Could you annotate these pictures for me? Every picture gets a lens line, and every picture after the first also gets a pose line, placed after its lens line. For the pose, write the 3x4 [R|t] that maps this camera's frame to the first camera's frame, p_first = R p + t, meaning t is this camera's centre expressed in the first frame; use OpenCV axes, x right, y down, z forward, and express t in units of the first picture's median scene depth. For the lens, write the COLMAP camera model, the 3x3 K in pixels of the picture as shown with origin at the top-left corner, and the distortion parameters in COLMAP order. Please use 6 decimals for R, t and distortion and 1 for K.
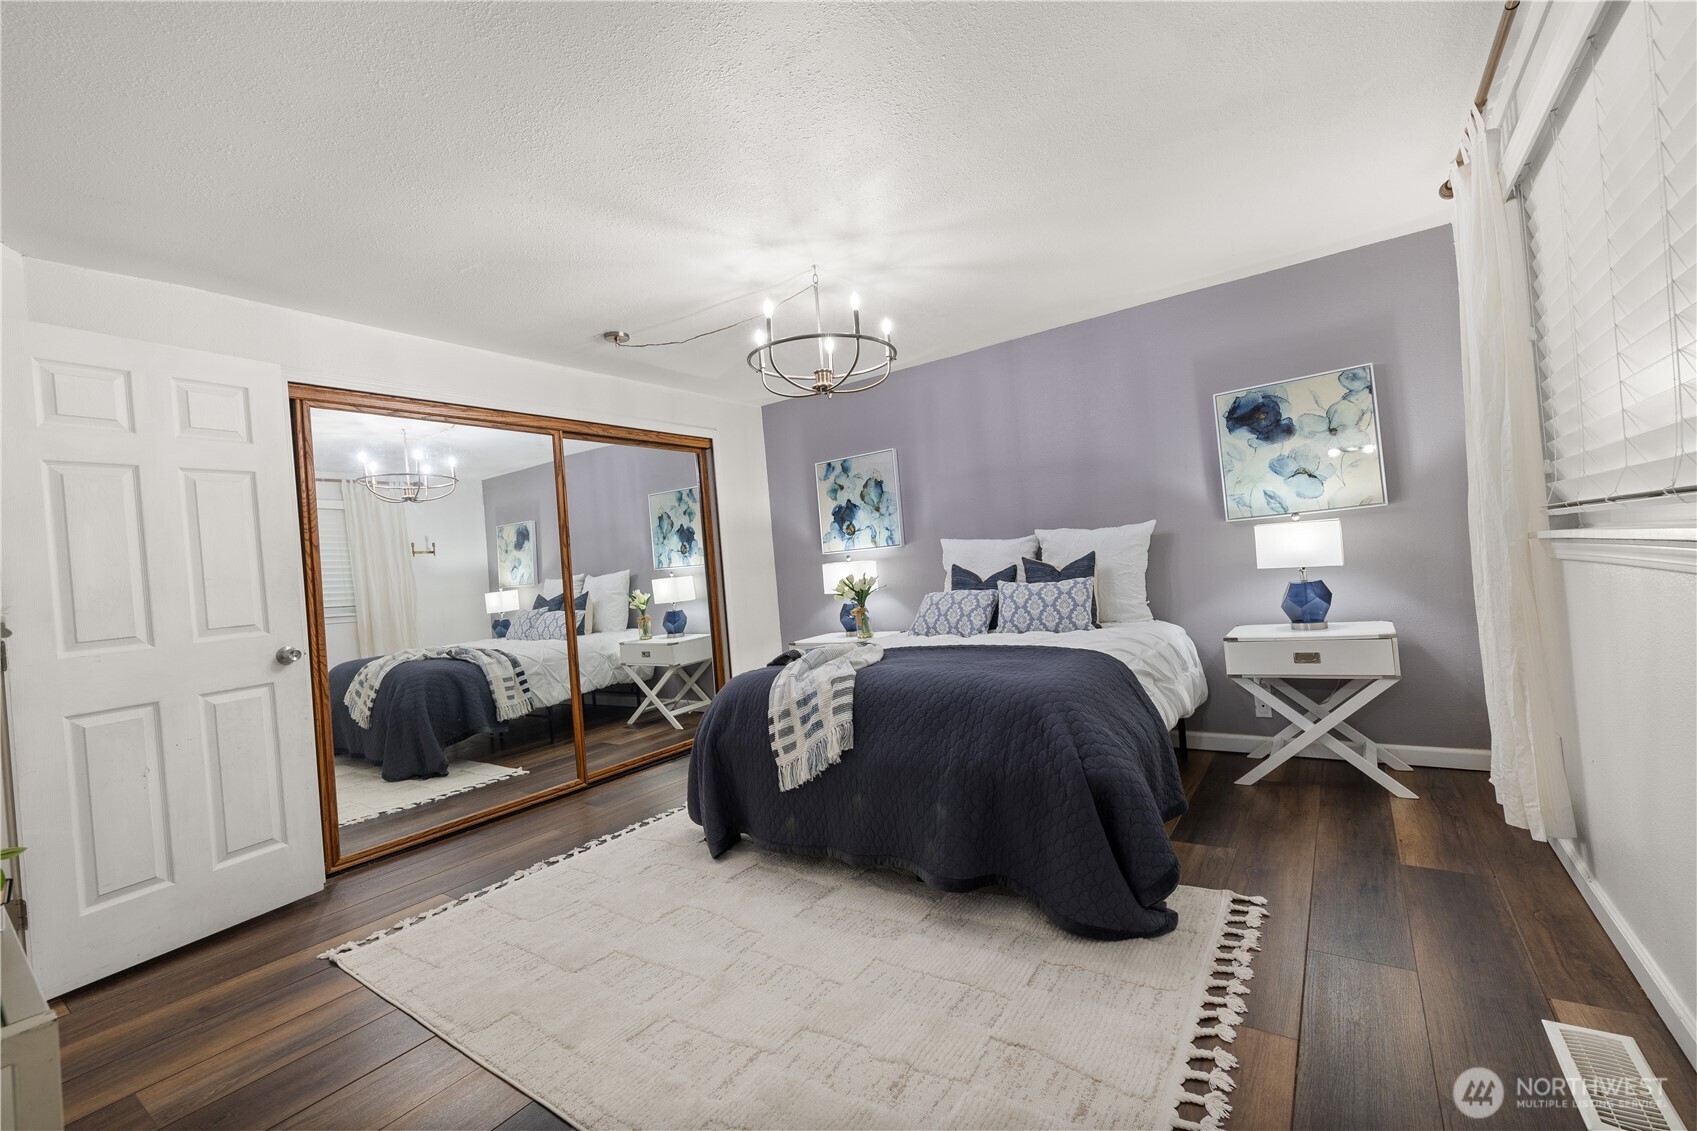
lens RADIAL K [[730.2, 0, 855.1], [0, 730.2, 571.8], [0, 0, 1]] dist [0.001299, -0.000727]
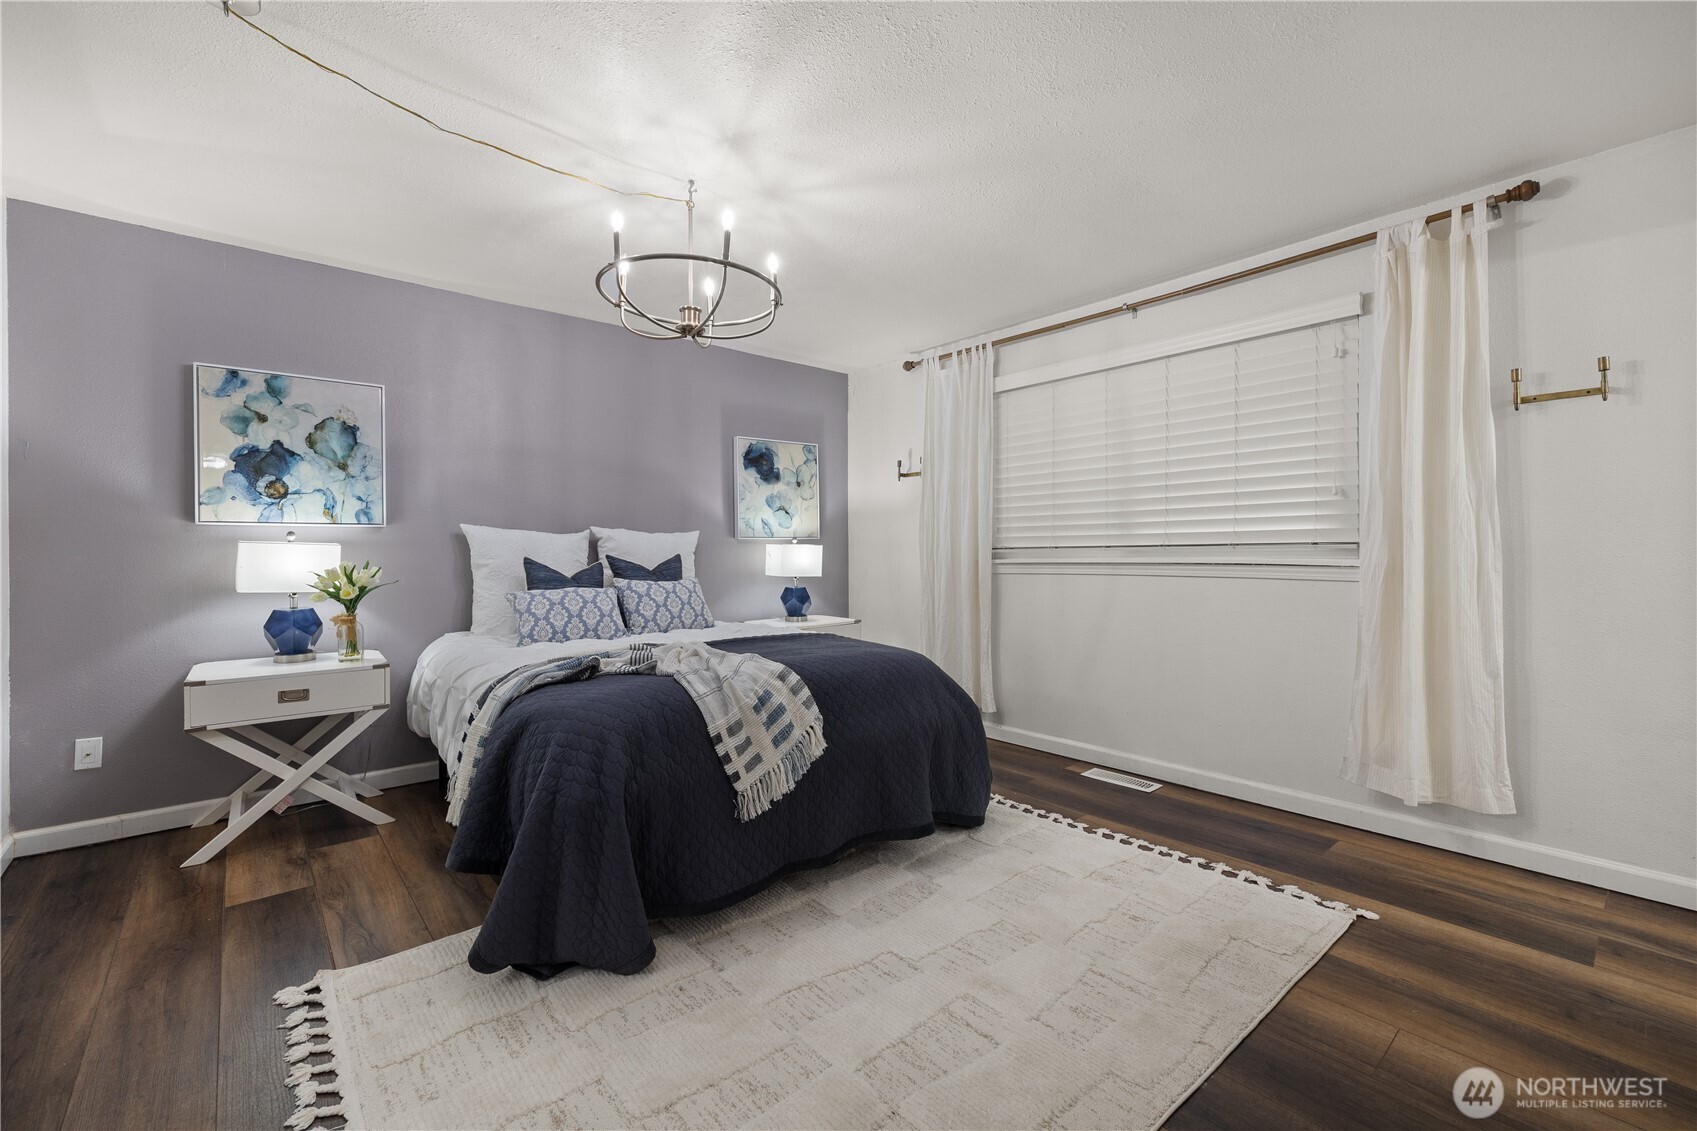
lens RADIAL K [[730.2, 0, 858.7], [0, 730.2, 555.2], [0, 0, 1]] dist [0.001299, -0.000727]
pose [[0.224366, 0.079848, 0.971228, -0.501230], [-0.005660, 0.996727, -0.080637, 0.044399], [-0.974488, 0.012595, 0.224084, 0.404488]]
